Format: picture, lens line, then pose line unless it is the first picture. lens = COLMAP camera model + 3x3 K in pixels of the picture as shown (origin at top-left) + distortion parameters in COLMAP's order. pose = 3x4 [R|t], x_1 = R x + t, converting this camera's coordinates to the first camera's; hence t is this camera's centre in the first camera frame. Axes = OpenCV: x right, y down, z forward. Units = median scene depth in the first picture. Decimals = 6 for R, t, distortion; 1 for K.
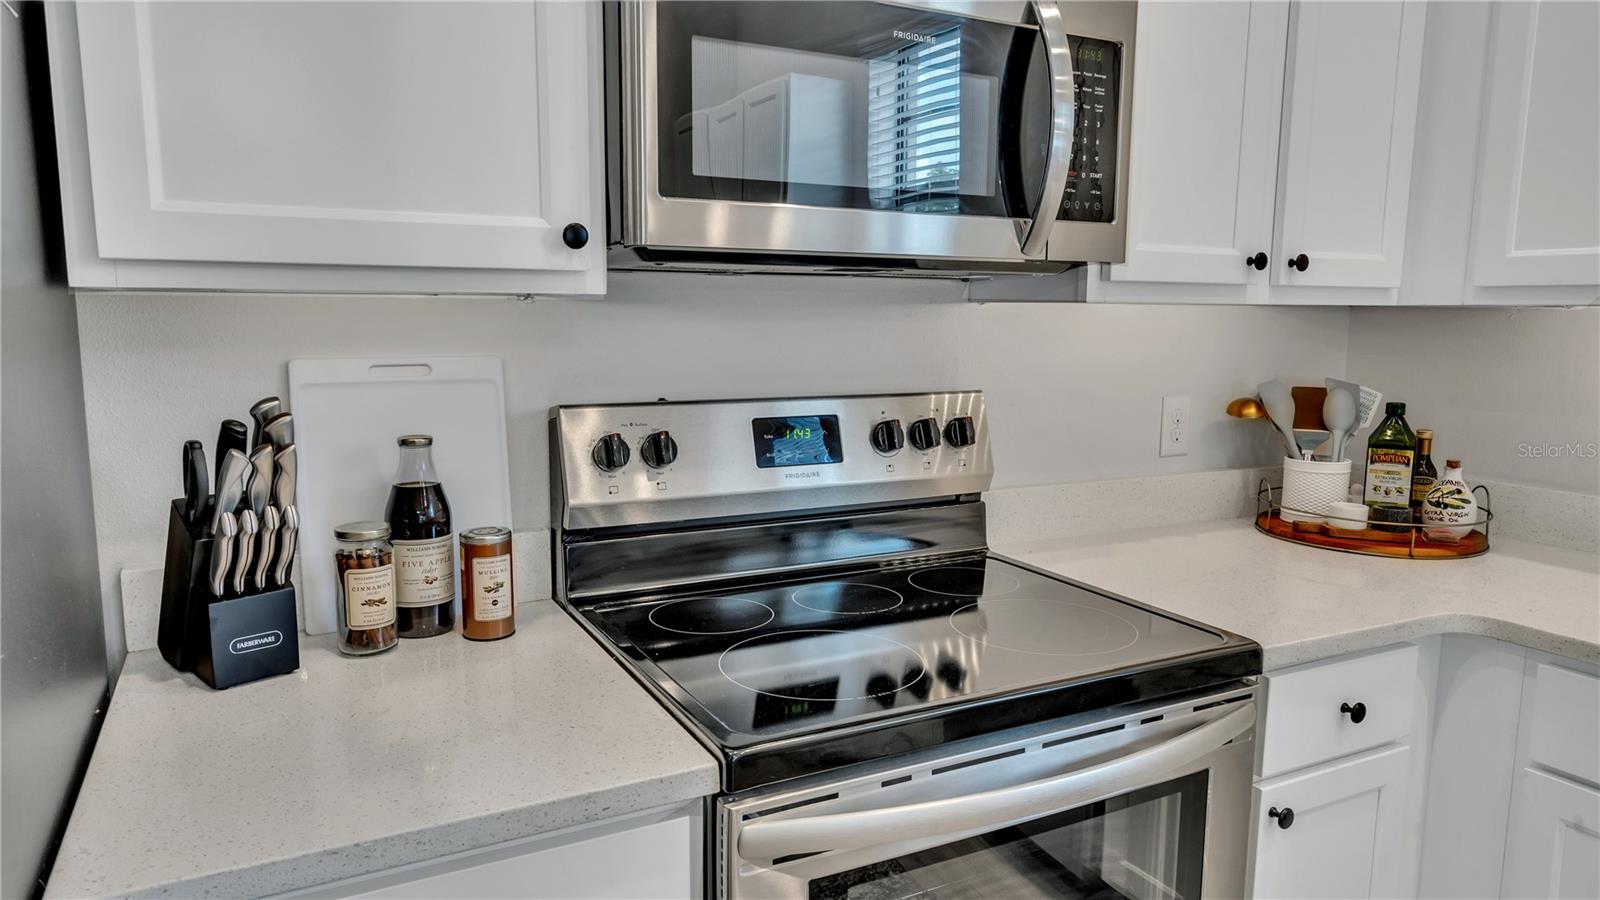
lens RADIAL K [[1046.1, 0, 796.2], [0, 1046.1, 456.1], [0, 0, 1]] dist [0.000144, 0.000278]
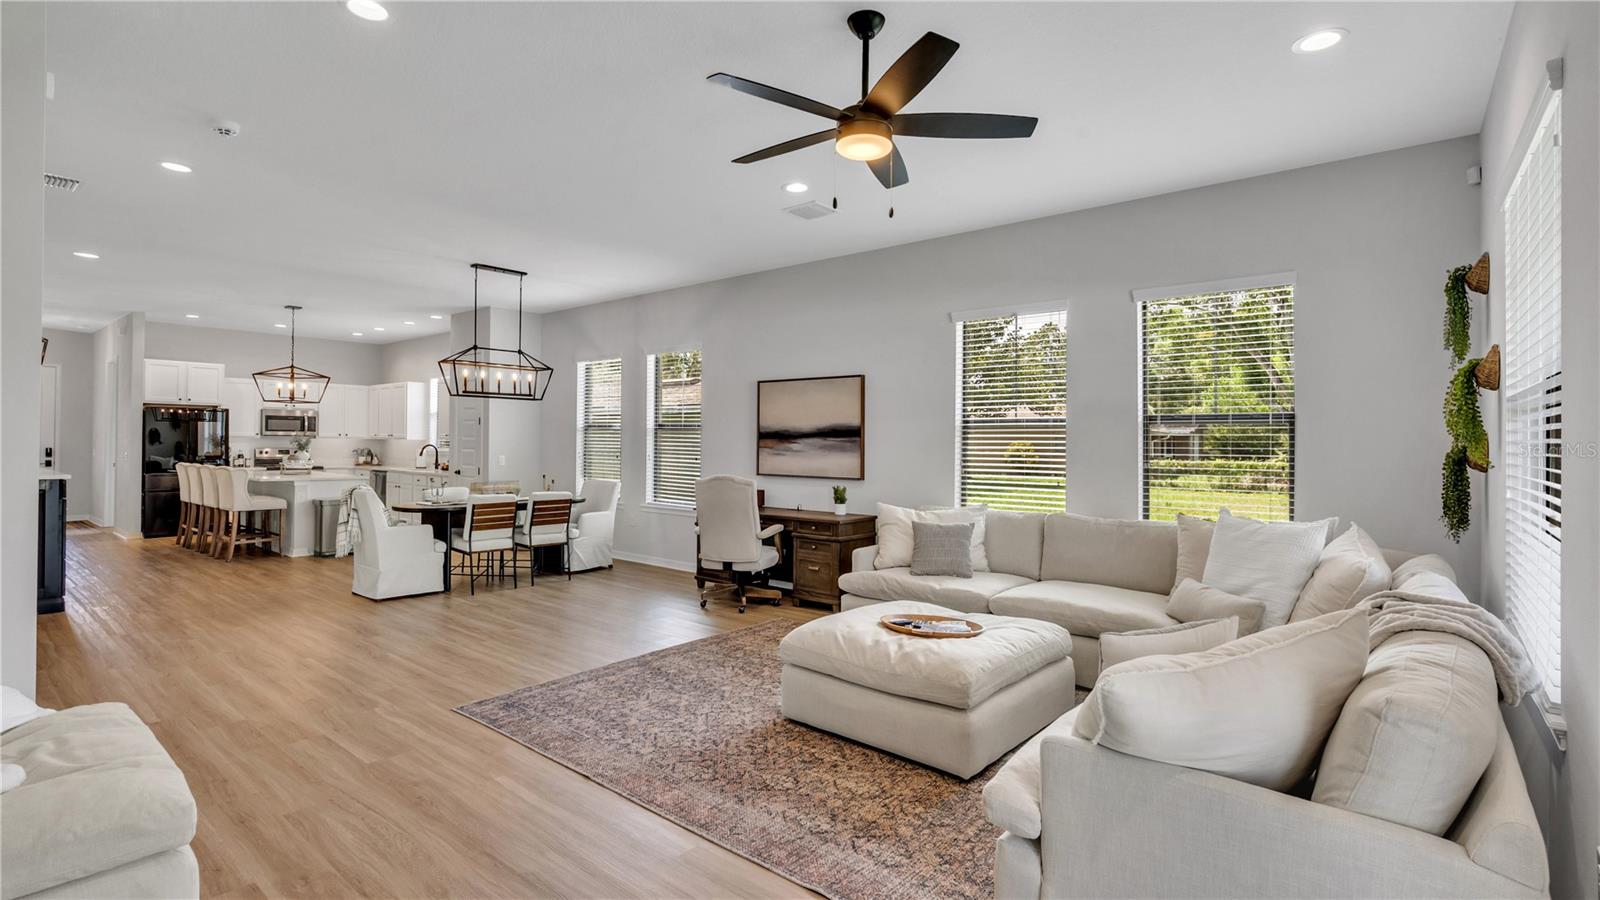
lens RADIAL K [[735.8, 0, 793.2], [0, 735.8, 434.7], [0, 0, 1]] dist [-0.004907, 0.001573]
pose [[0.923752, 0.003692, 0.382973, 2.166804], [0.051190, 0.989791, -0.133016, 1.201997], [-0.379554, 0.142478, 0.914133, -8.745649]]
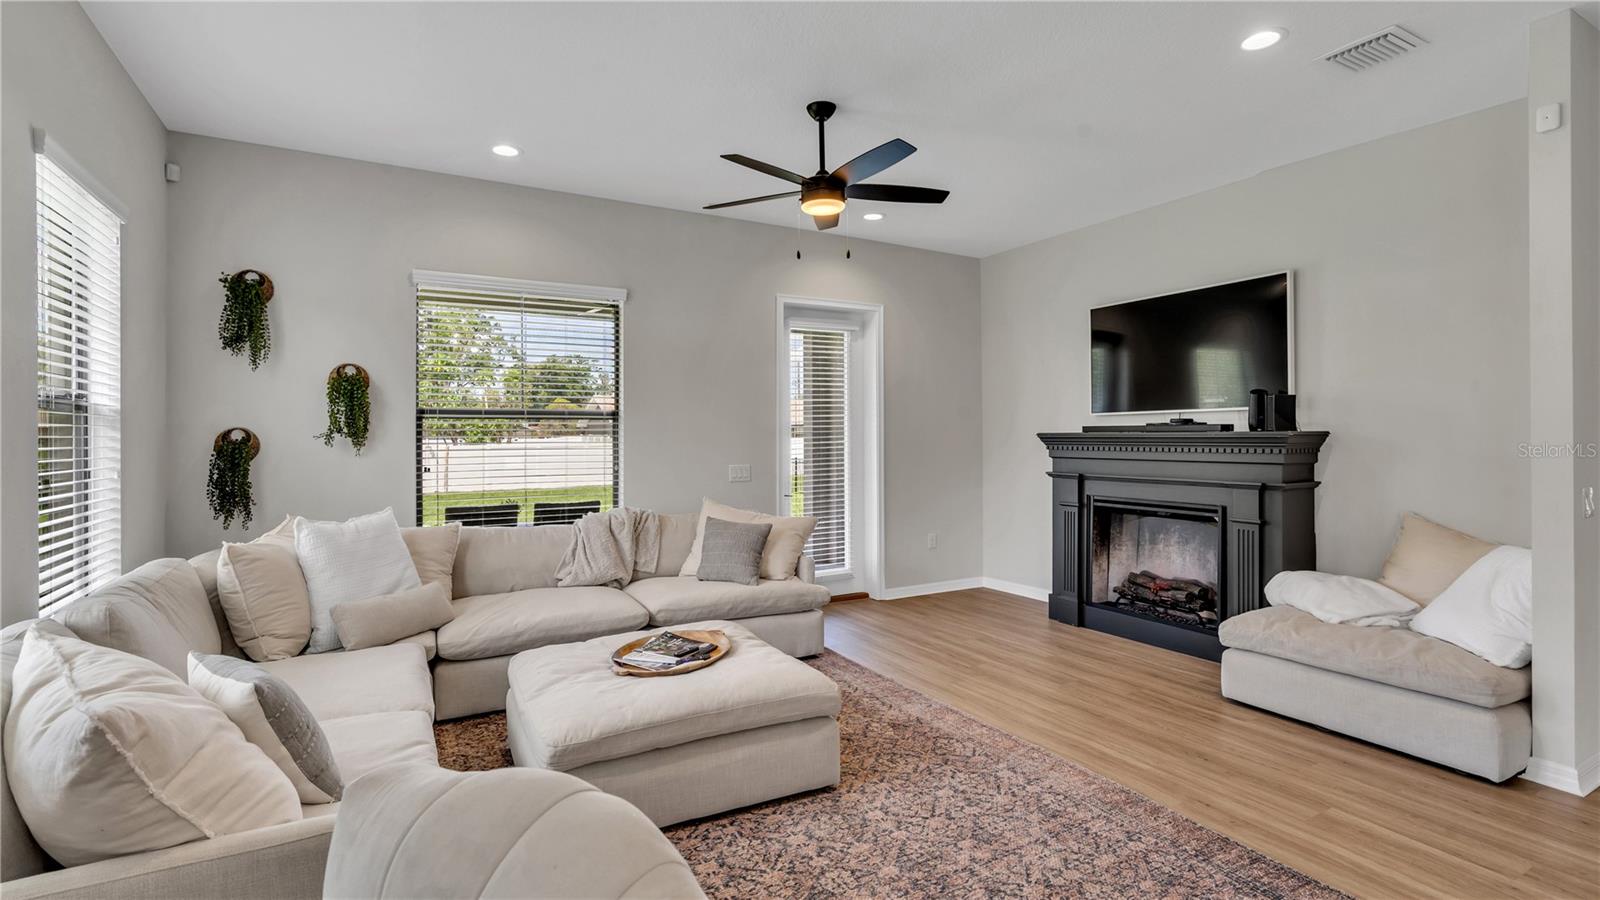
lens RADIAL K [[735.8, 0, 803.3], [0, 735.8, 437.4], [0, 0, 1]] dist [-0.004907, 0.001573]
pose [[-0.999370, -0.002792, -0.035375, 3.275064], [-0.007525, 0.990902, 0.134375, 0.618546], [0.034677, 0.134557, -0.990299, -4.428976]]
